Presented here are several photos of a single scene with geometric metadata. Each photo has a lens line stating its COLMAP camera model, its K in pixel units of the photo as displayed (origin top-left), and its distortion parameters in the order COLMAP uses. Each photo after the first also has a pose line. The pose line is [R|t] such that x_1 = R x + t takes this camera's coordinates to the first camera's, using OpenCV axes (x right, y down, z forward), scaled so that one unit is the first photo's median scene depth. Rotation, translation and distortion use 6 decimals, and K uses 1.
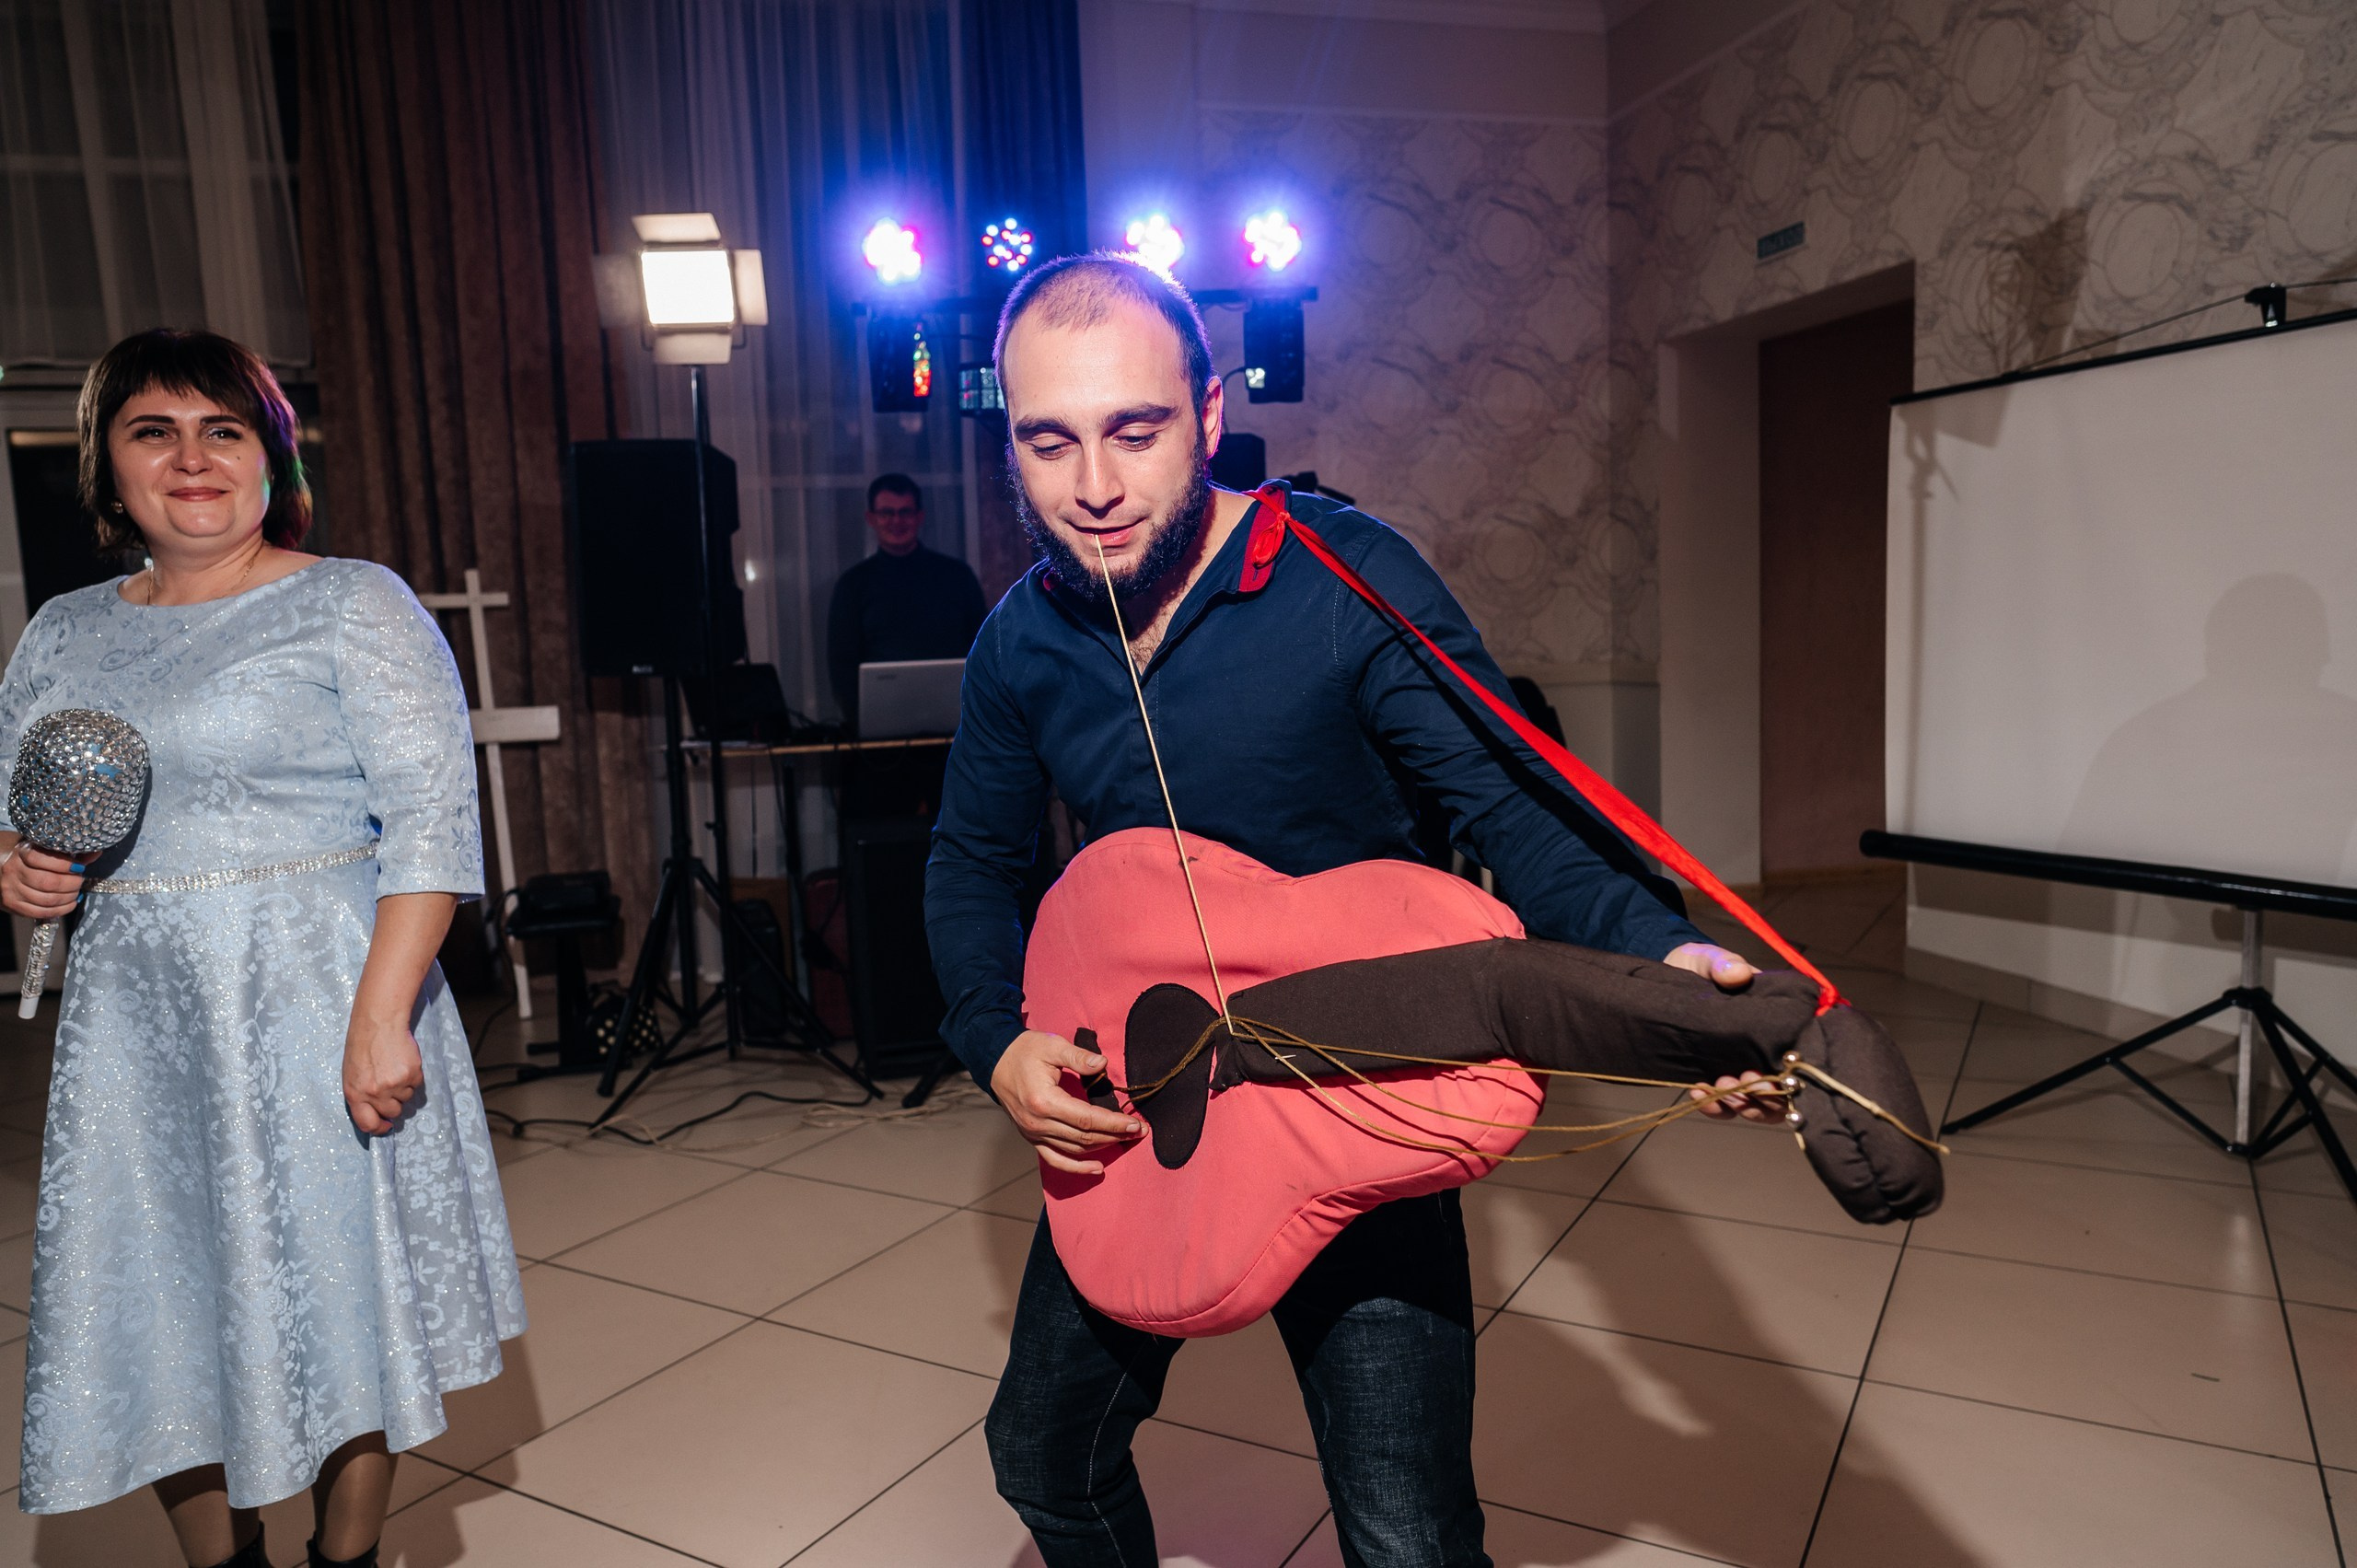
lens RADIAL K [[1600.8, 0, 1196.9], [0, 1600.8, 796.7], [0, 0, 1]] dist [0.000294, 0.000523]
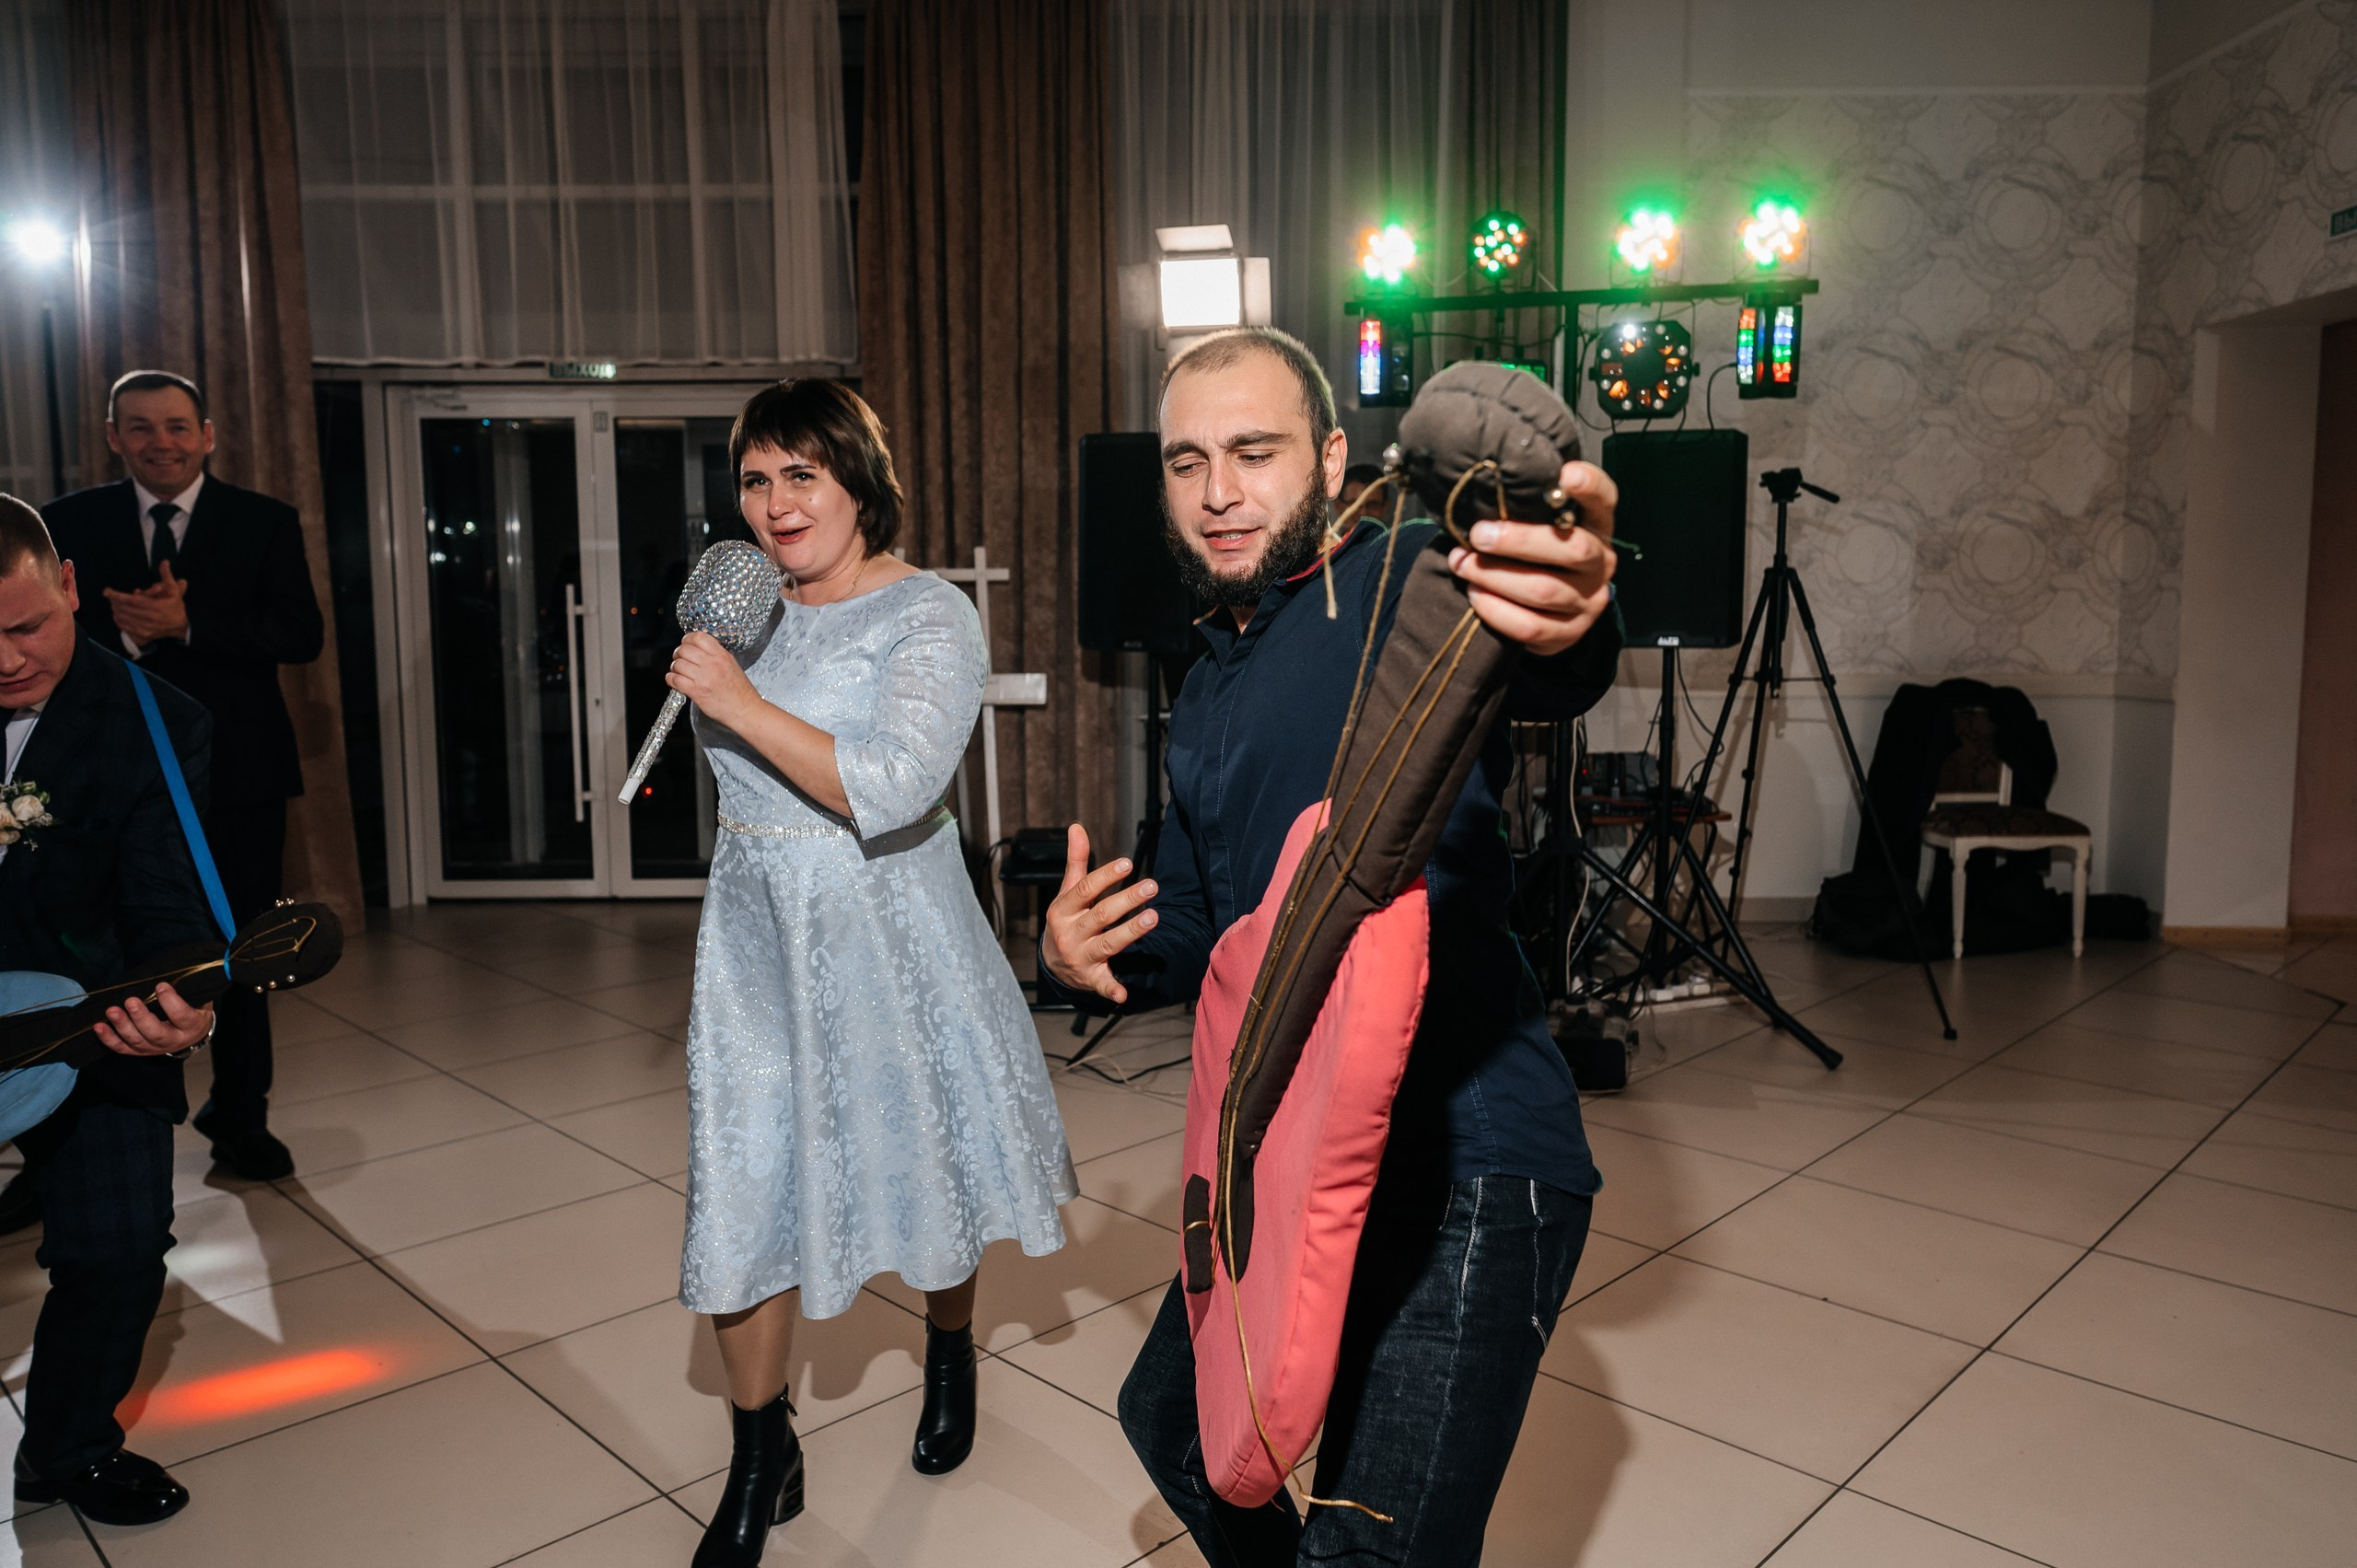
lens RADIAL K [[1600.8, 0, 1187.7], [0, 1600.8, 765.6], [0, 0, 1]] dist [0.000294, 0.000523]
pose [[0.966194, 0.058367, -0.251123, -0.028341], [-0.060114, 0.998191, 0.000715, -0.000807], [0.250710, 0.014405, 0.967955, -0.029421]]
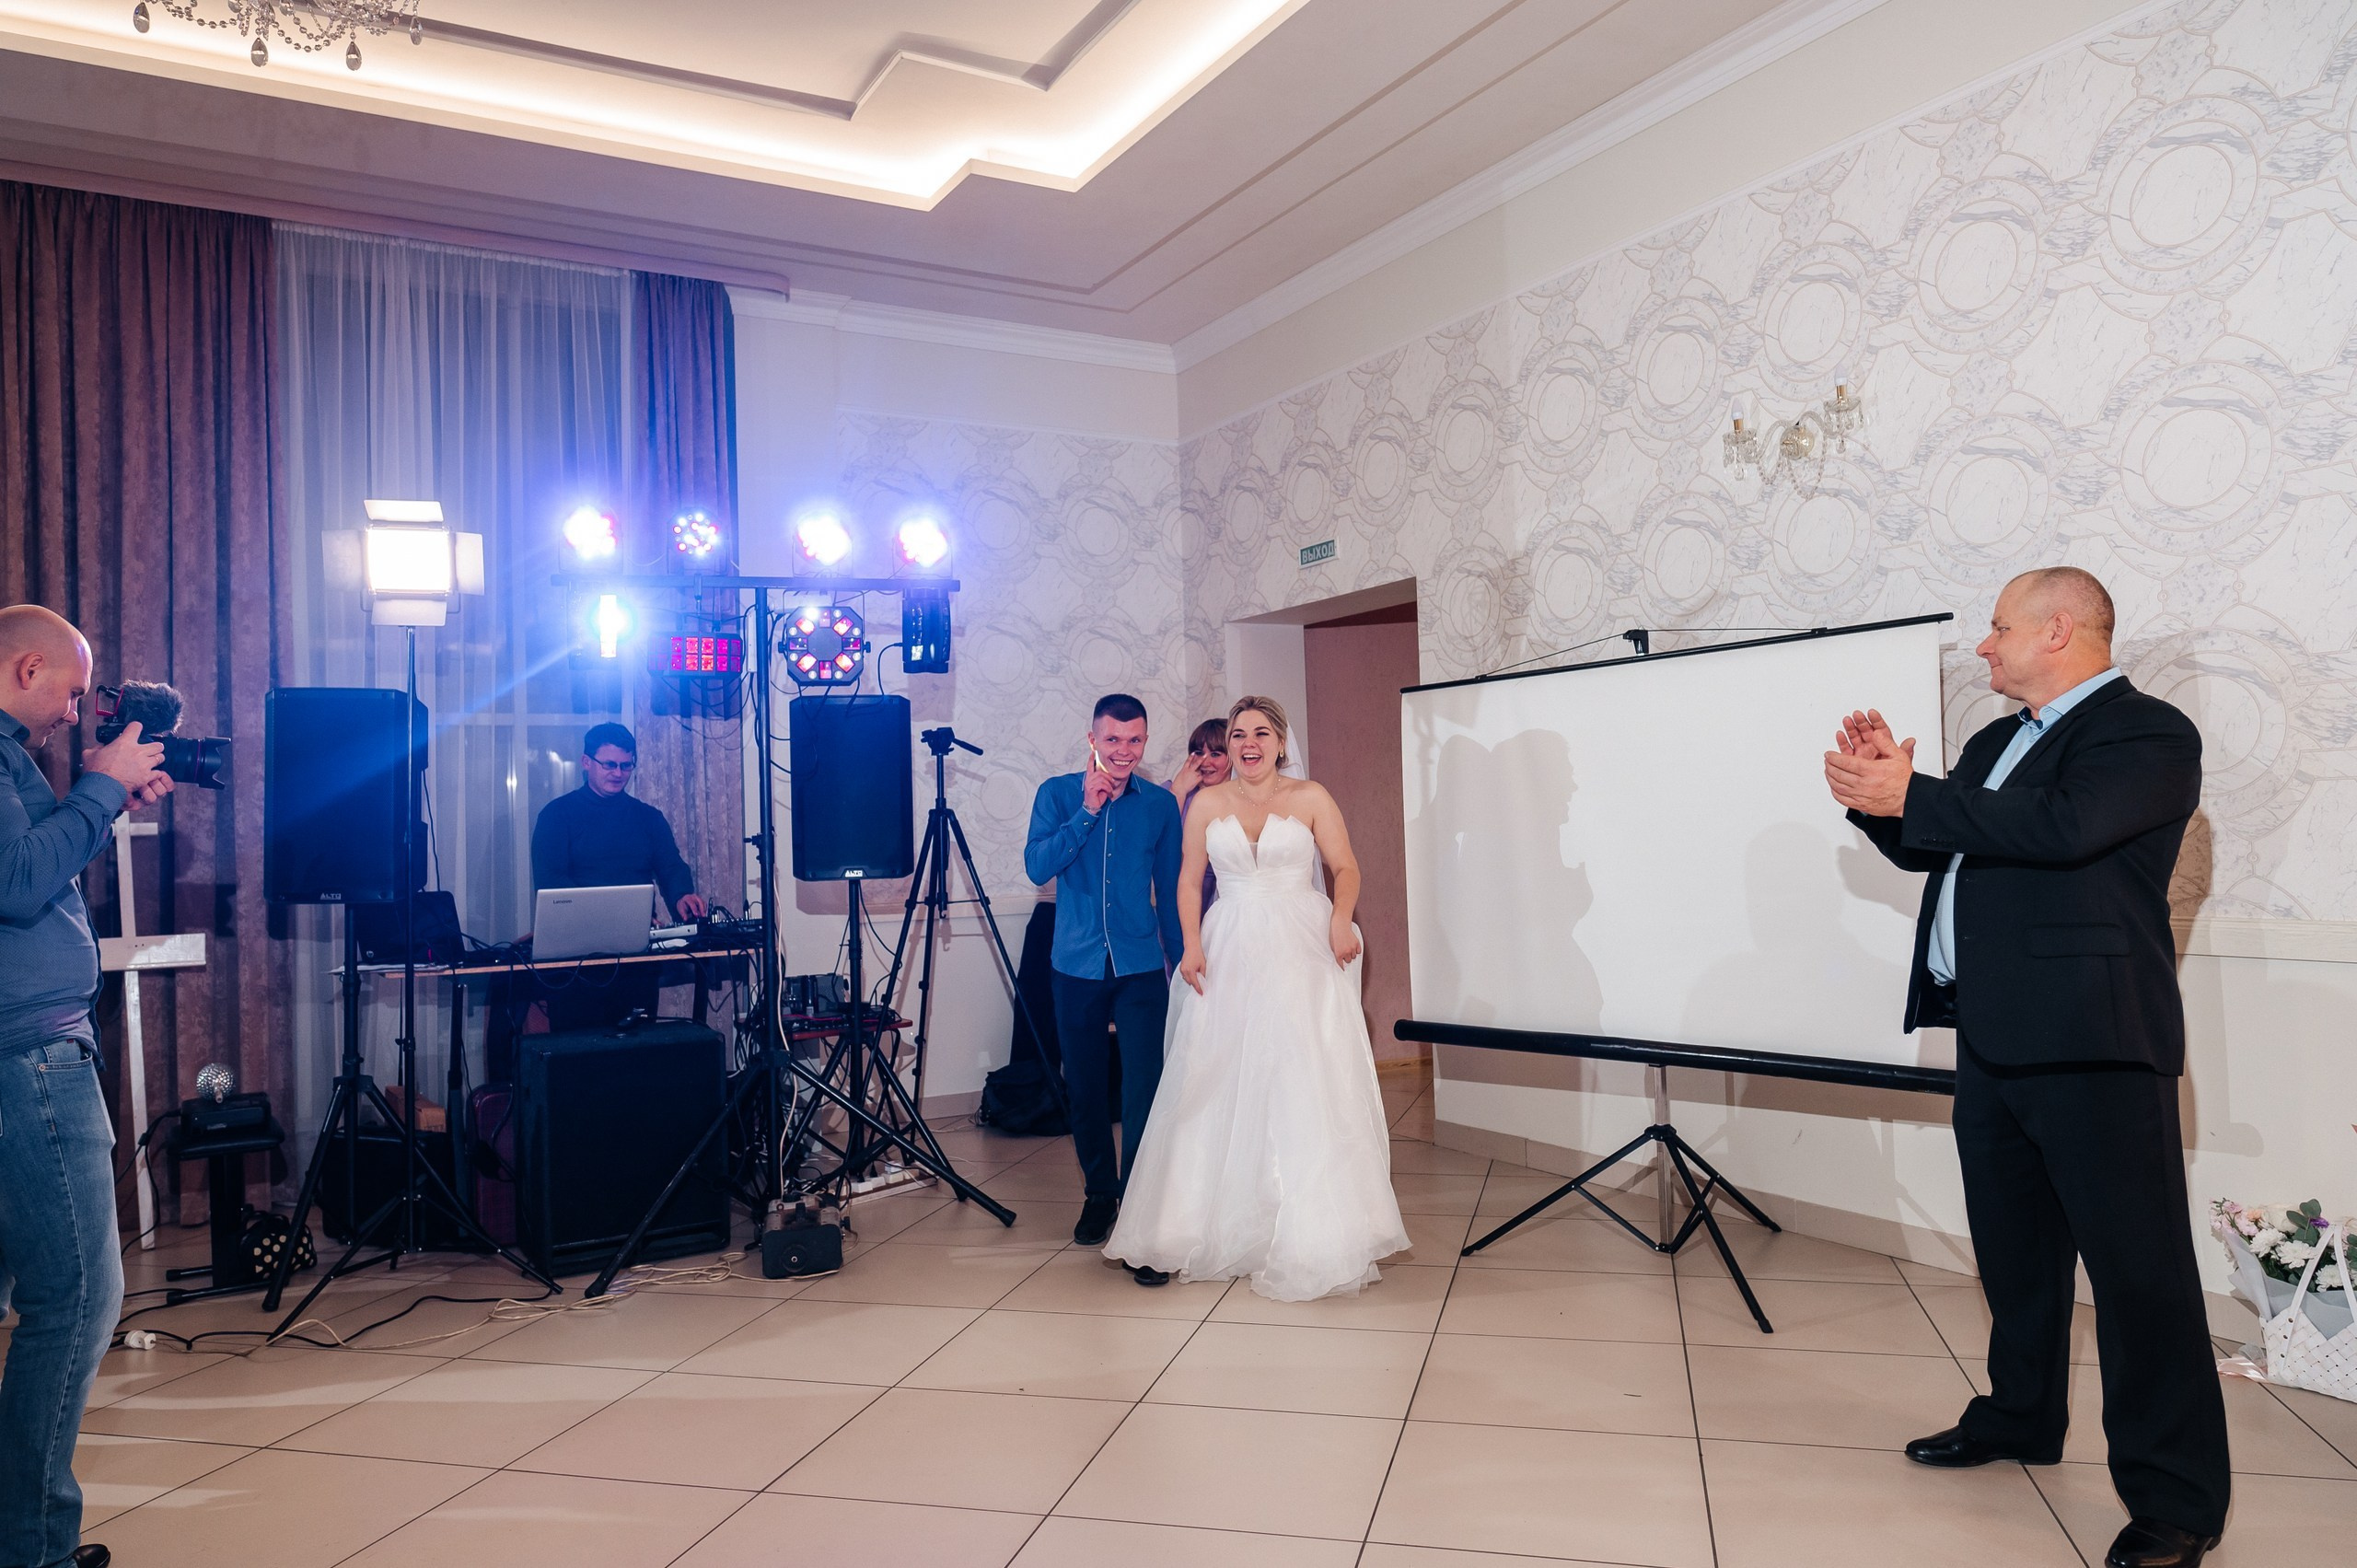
lens RADIAL K [[1600.8, 0, 1187.8], [0, 1600.8, 772.9], [0, 0, 1]] dist [0.000294, 0.000523]
pose [[0.966276, 0.016124, 0.257004, -0.056205], [0.023581, 0.988304, -0.150664, 0.011312], [-0.256427, 0.151643, 0.954594, -0.153353]]
